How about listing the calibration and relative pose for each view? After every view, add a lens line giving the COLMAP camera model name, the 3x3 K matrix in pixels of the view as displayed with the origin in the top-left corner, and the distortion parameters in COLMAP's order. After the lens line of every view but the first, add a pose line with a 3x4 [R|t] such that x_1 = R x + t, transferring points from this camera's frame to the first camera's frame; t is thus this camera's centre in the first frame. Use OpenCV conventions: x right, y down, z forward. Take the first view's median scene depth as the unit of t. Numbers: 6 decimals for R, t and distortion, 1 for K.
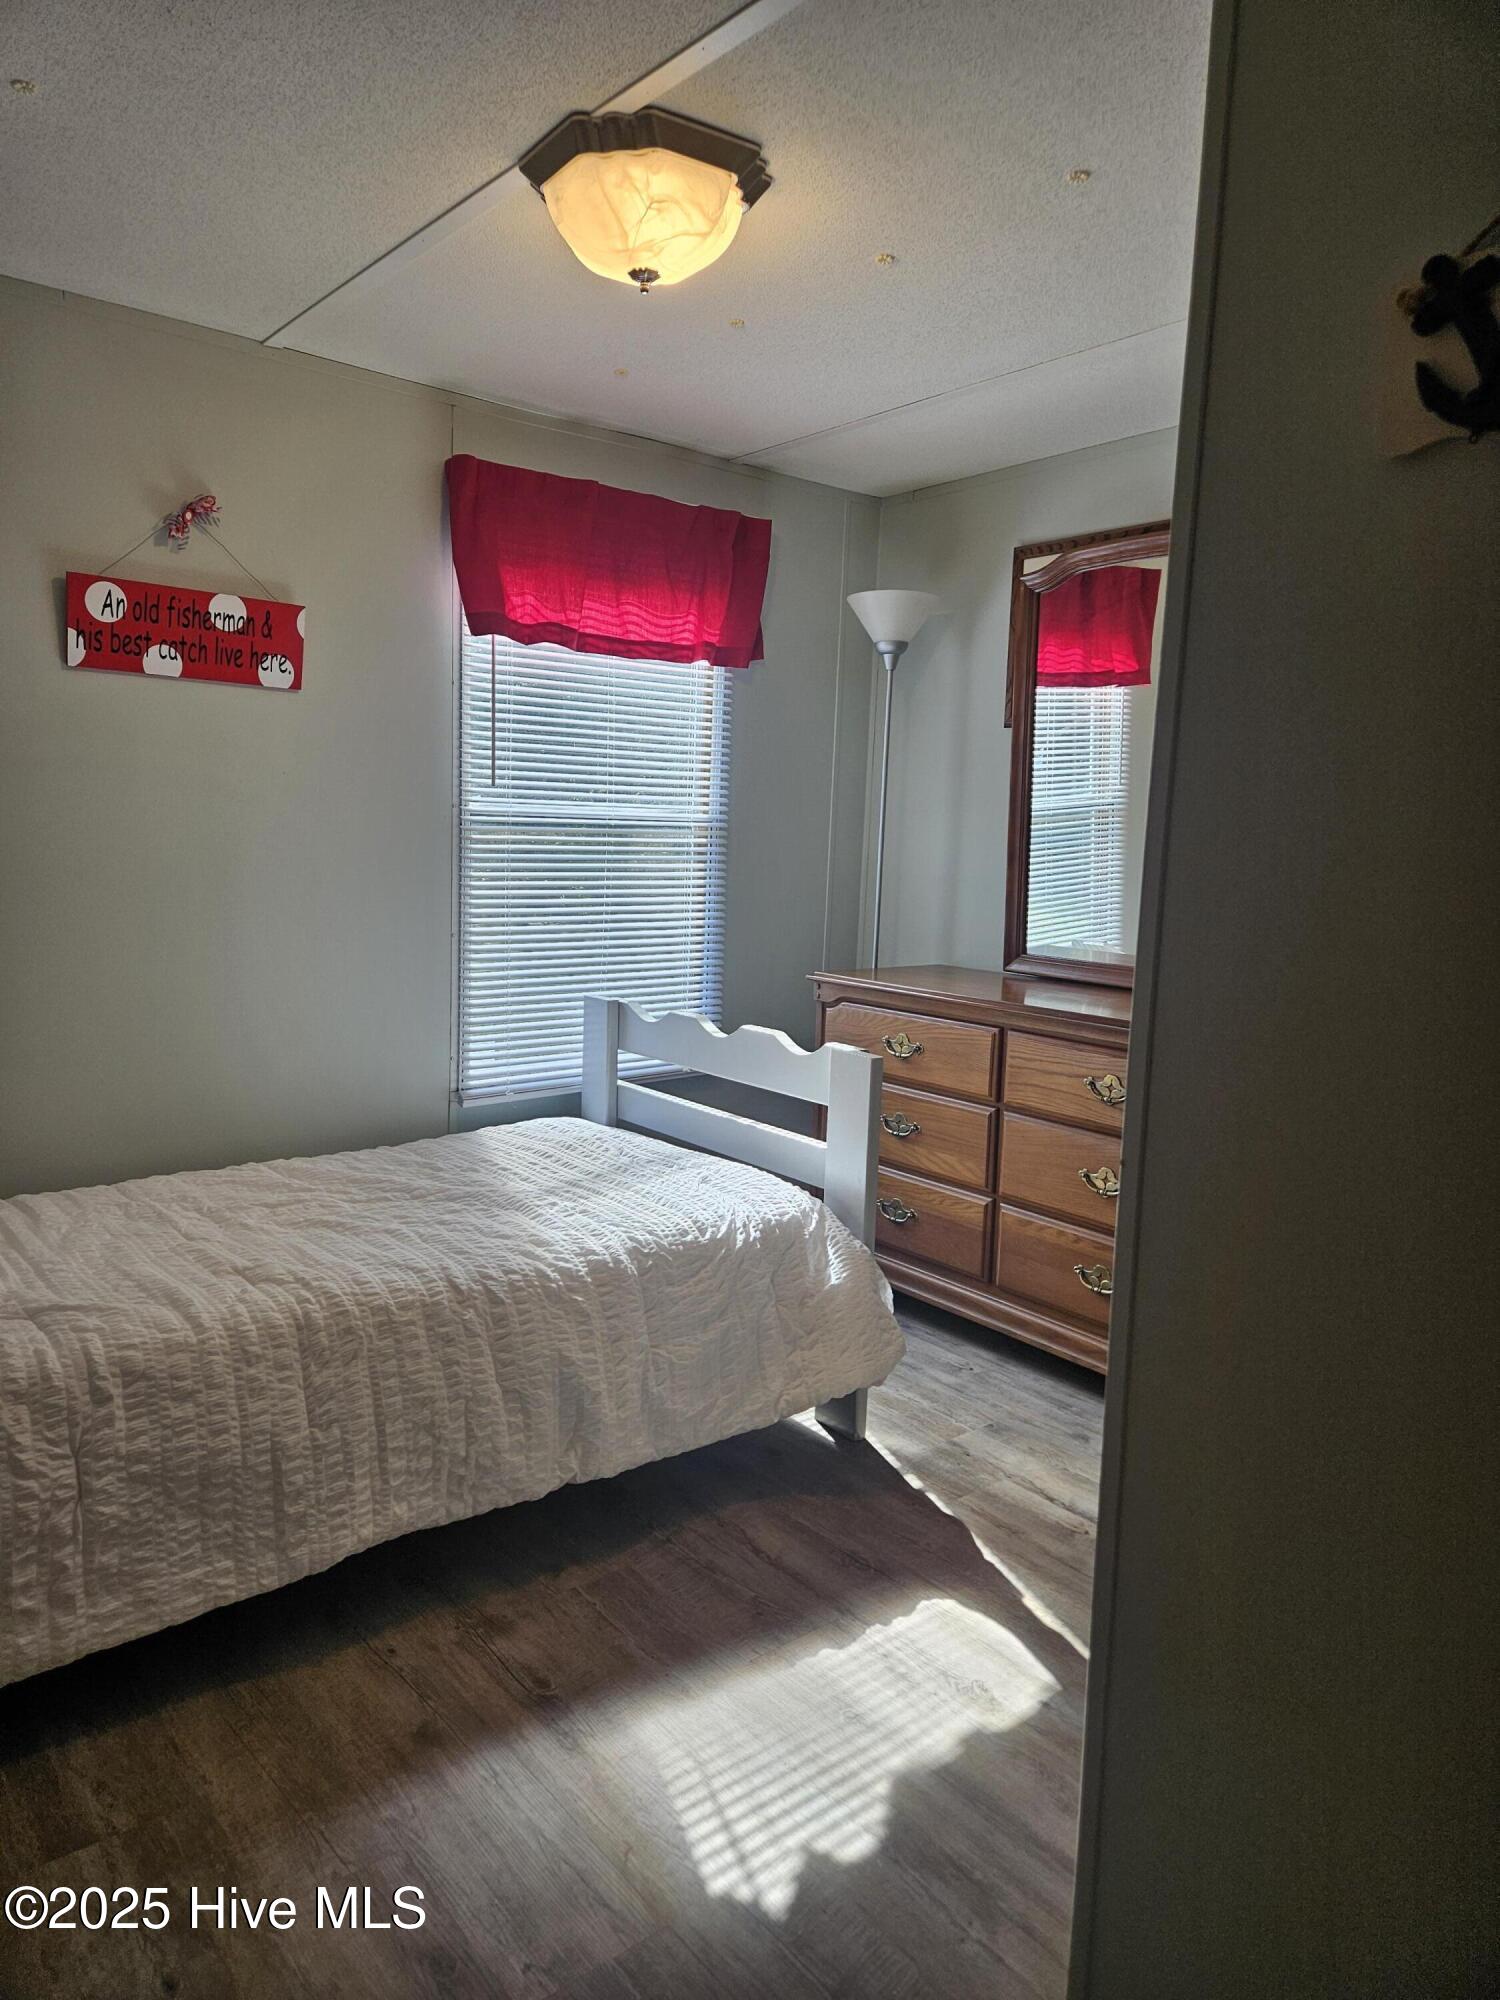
lens RADIAL K [[1350.0, 0, 734.7], [0, 1350.0, 996.1], [0, 0, 1]] dist [0.060747, -0.051732]
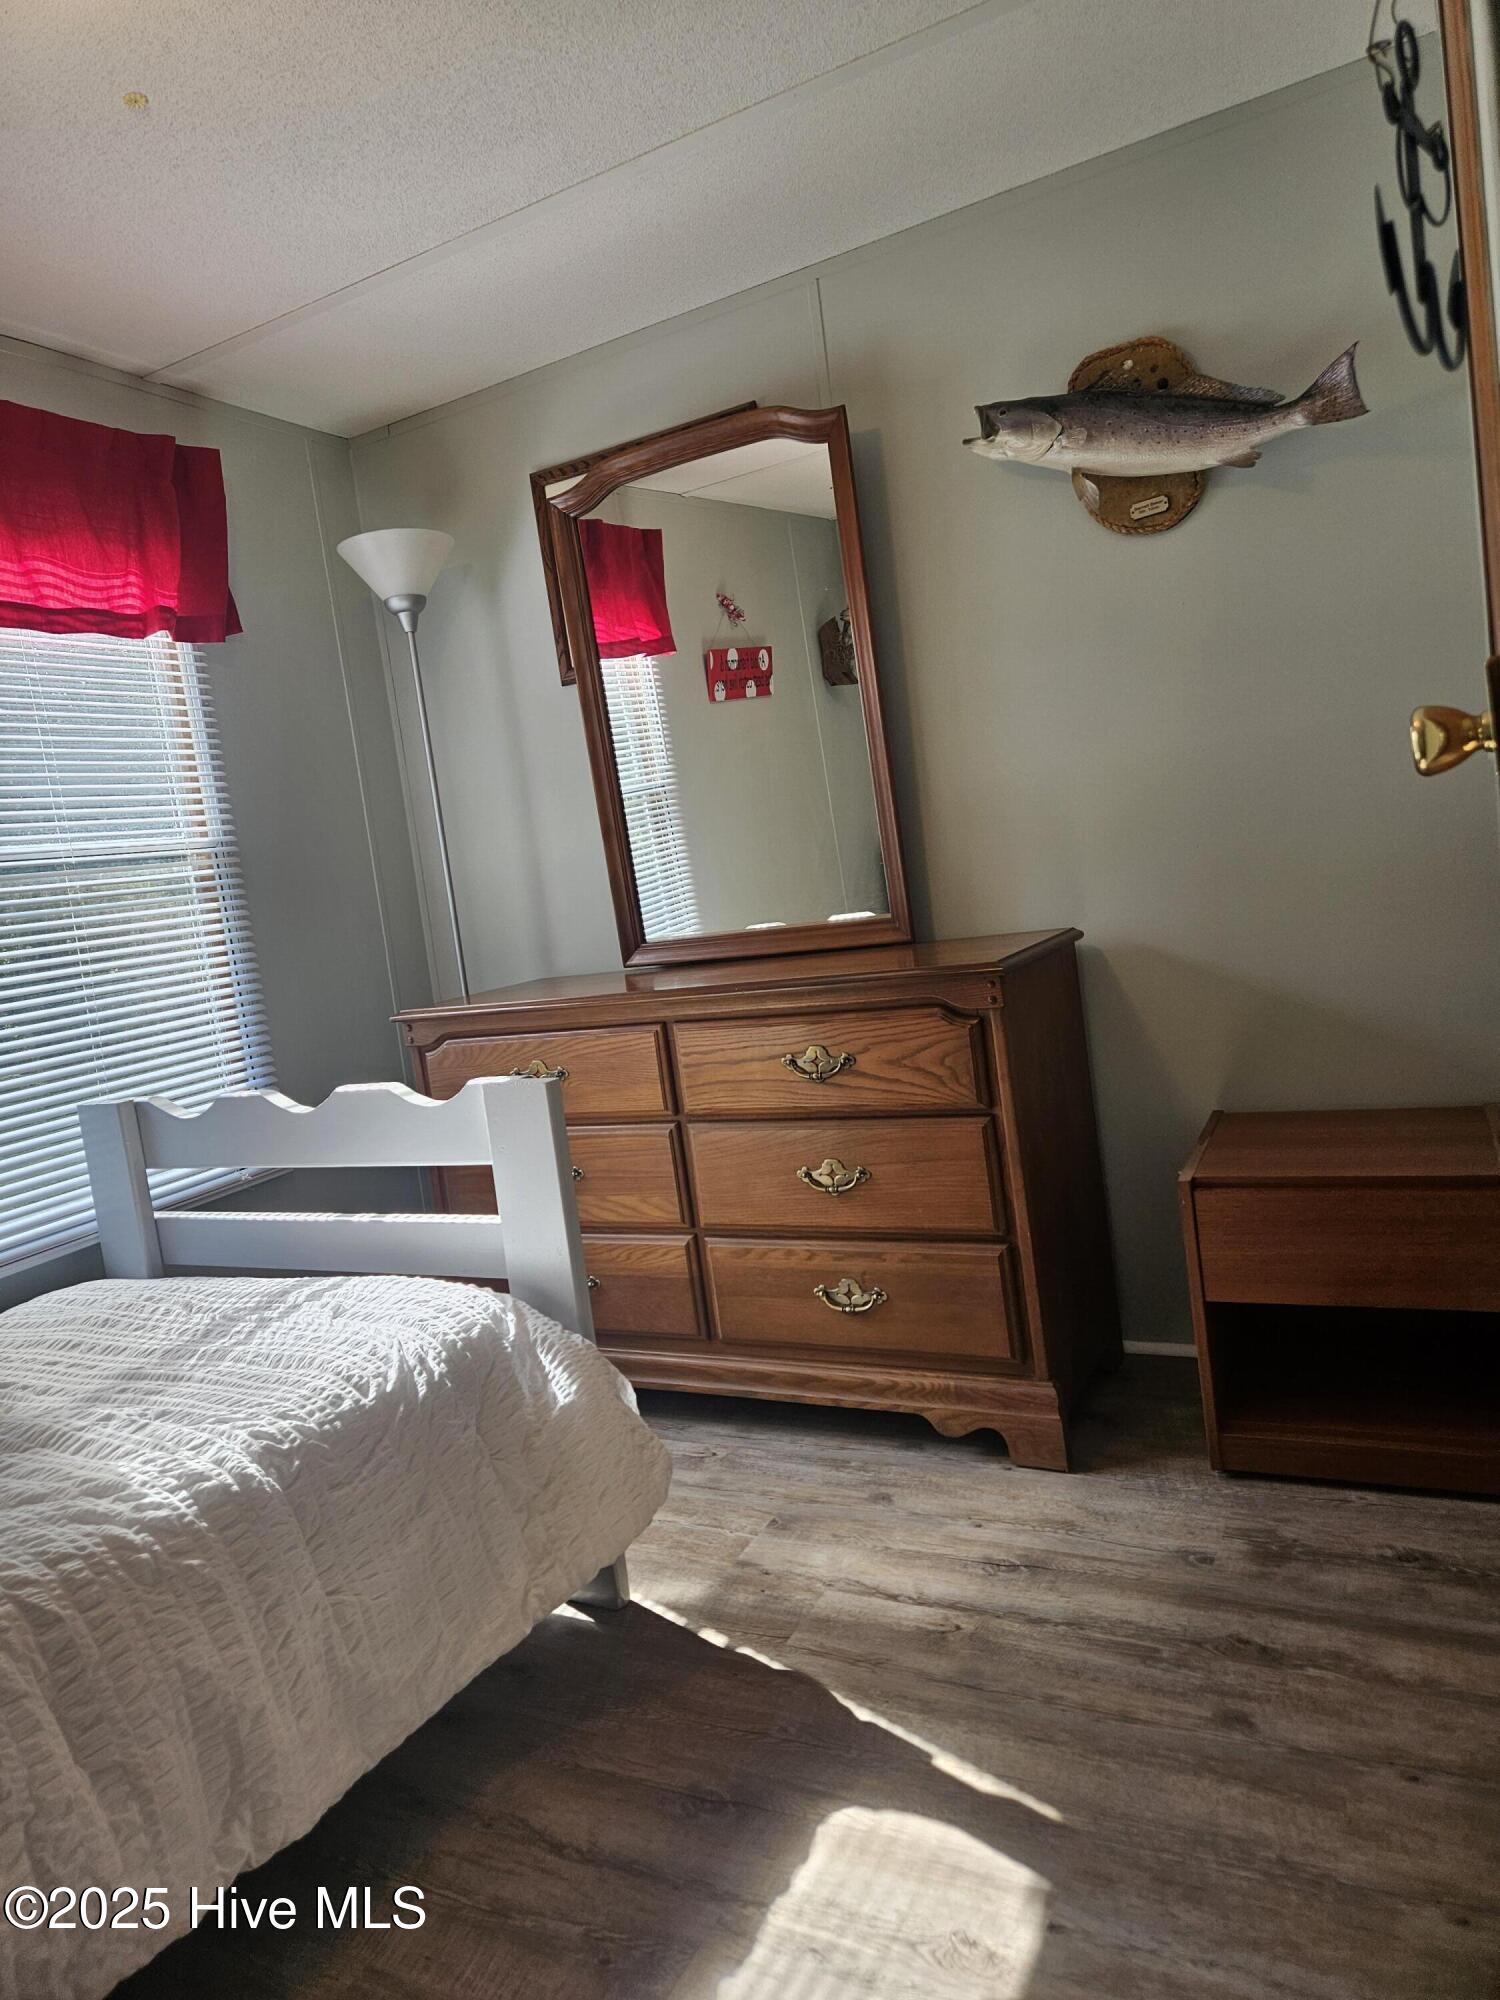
lens RADIAL K [[1350.0, 0, 737.2], [0, 1350.0, 978.8], [0, 0, 1]] dist [0.060747, -0.051732]
pose [[0.913034, -0.187367, 0.362303, -0.054746], [0.208565, 0.977805, -0.019925, 0.026037], [-0.350528, 0.093756, 0.931847, 0.266027]]
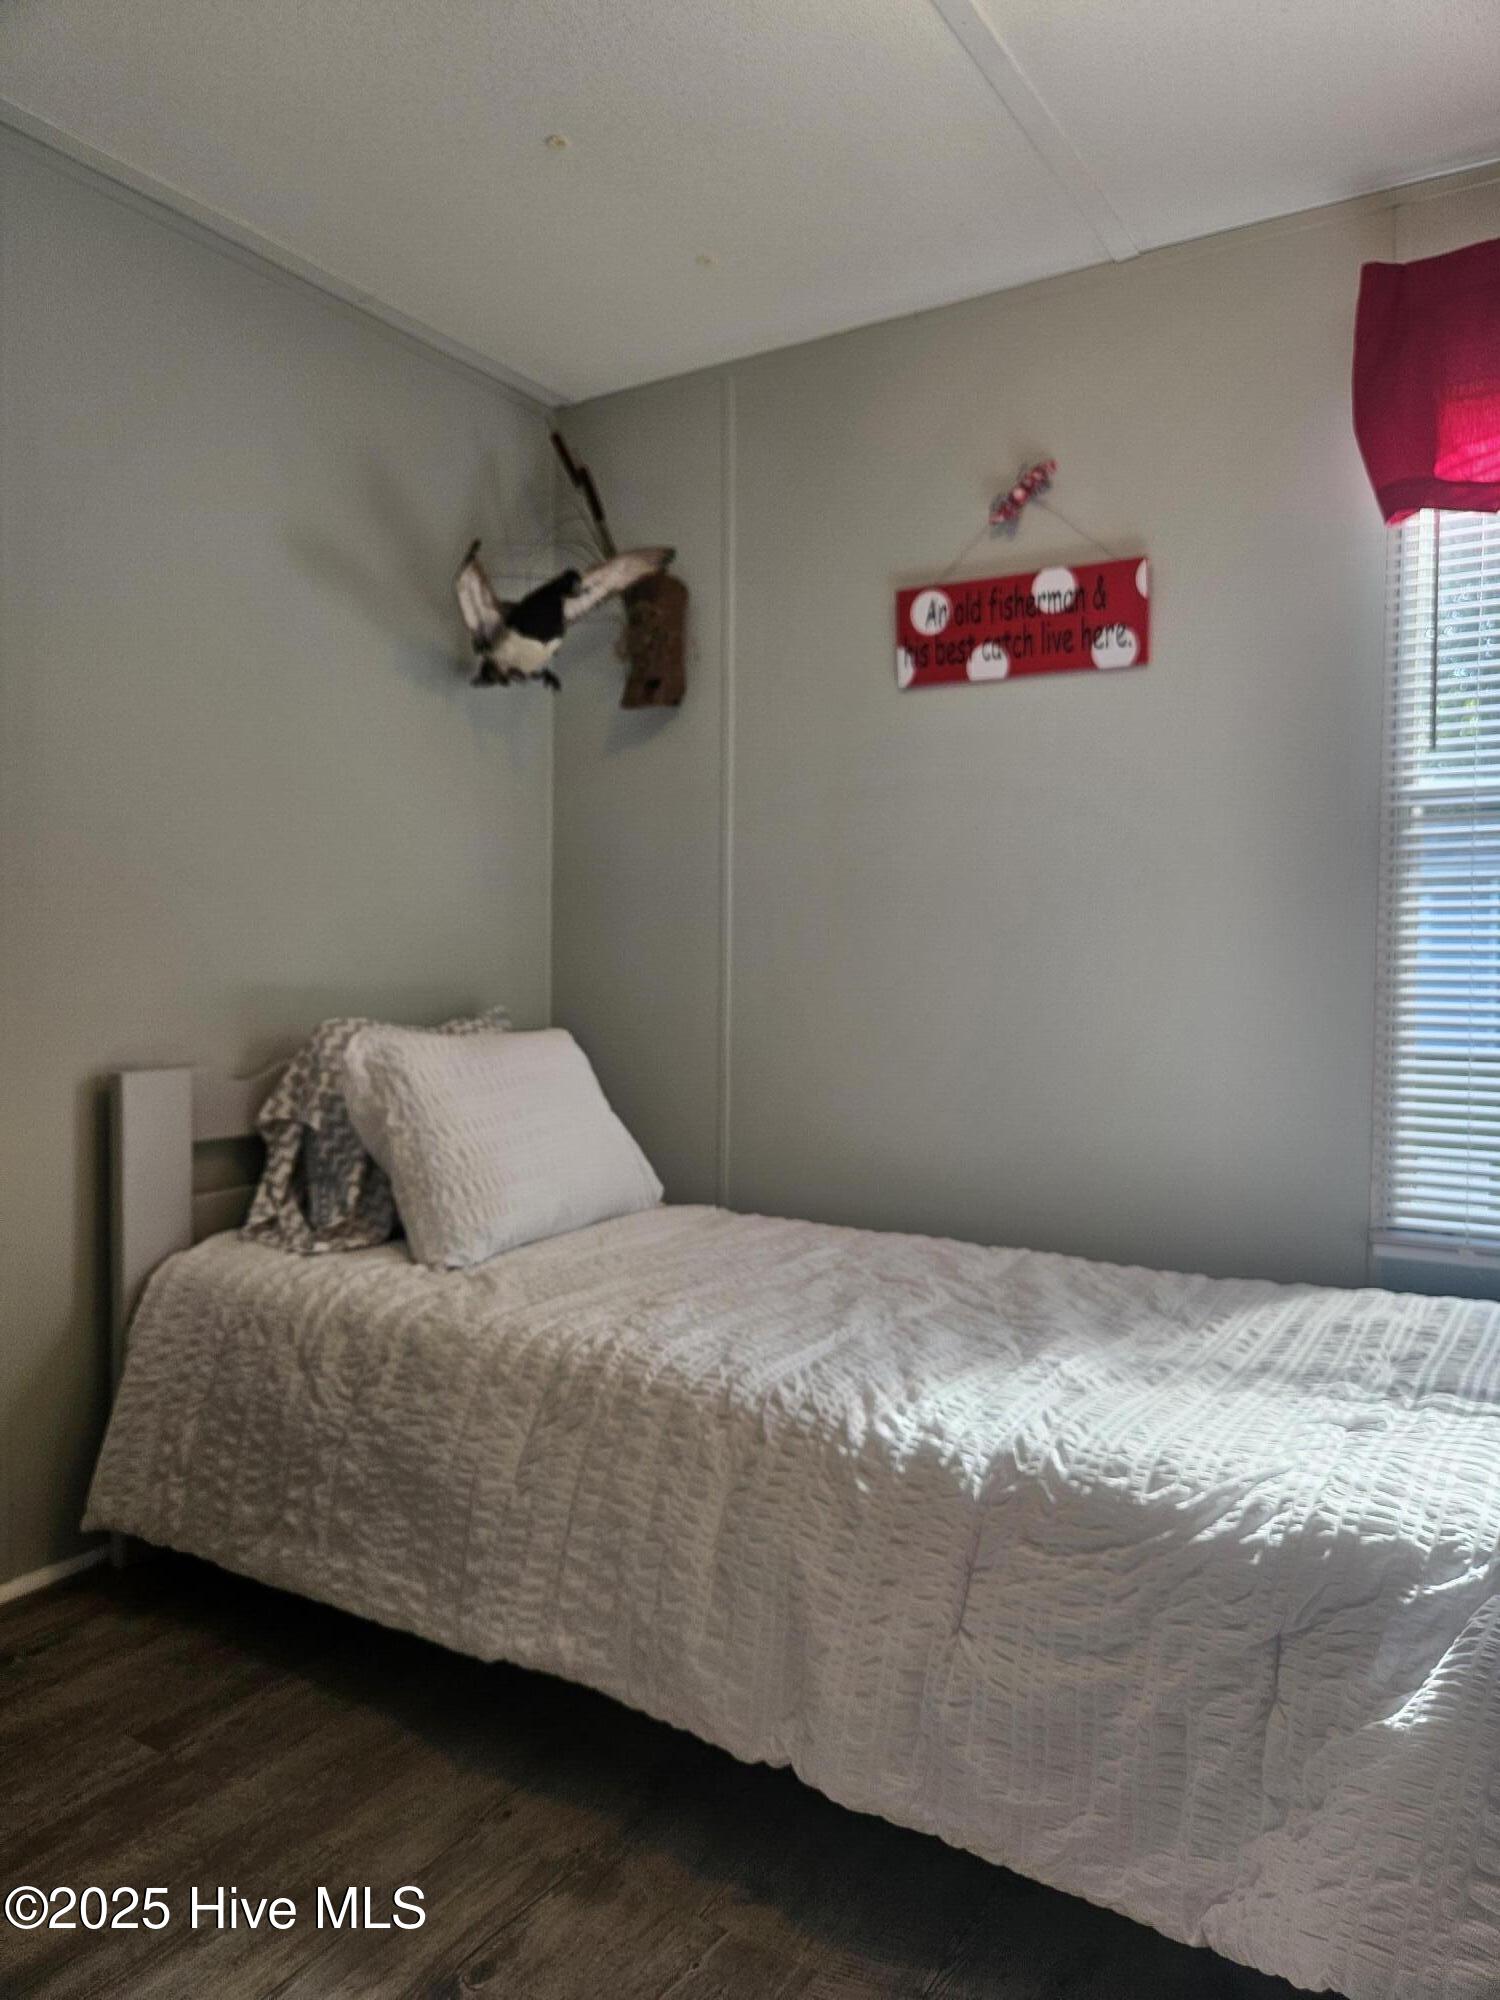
lens RADIAL K [[1350.0, 0, 735.3], [0, 1350.0, 1004.4], [0, 0, 1]] dist [0.060747, -0.051732]
pose [[0.322974, 0.008982, -0.946365, 0.377972], [-0.118320, 0.992493, -0.030960, 0.024401], [0.938983, 0.121973, 0.321612, 0.594231]]
